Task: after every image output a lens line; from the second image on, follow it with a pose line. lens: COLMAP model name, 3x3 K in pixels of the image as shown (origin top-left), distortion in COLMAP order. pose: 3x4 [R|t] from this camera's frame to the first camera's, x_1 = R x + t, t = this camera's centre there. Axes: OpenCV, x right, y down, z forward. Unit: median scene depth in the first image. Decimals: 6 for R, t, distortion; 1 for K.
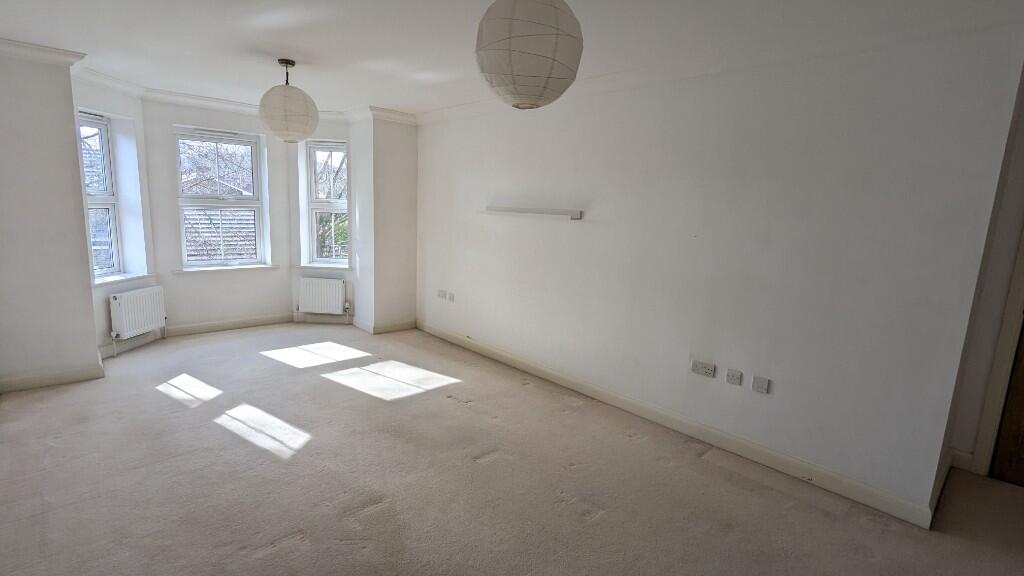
lens RADIAL K [[453.8, 0, 510.5], [0, 453.8, 271.8], [0, 0, 1]] dist [0.001302, 0.000176]
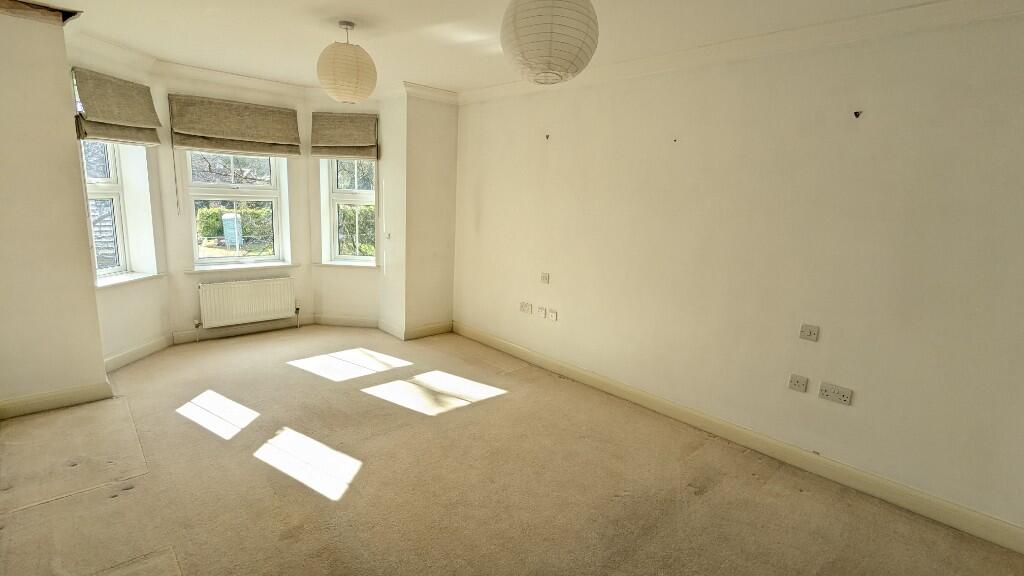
lens RADIAL K [[445.4, 0, 513.5], [0, 445.4, 275.7], [0, 0, 1]] dist [-0.000054, -0.000197]
pose [[0.999793, 0.000661, 0.020319, -0.111587], [-0.001305, 0.999497, 0.031673, -0.021680], [-0.020288, -0.031693, 0.999292, 0.100155]]
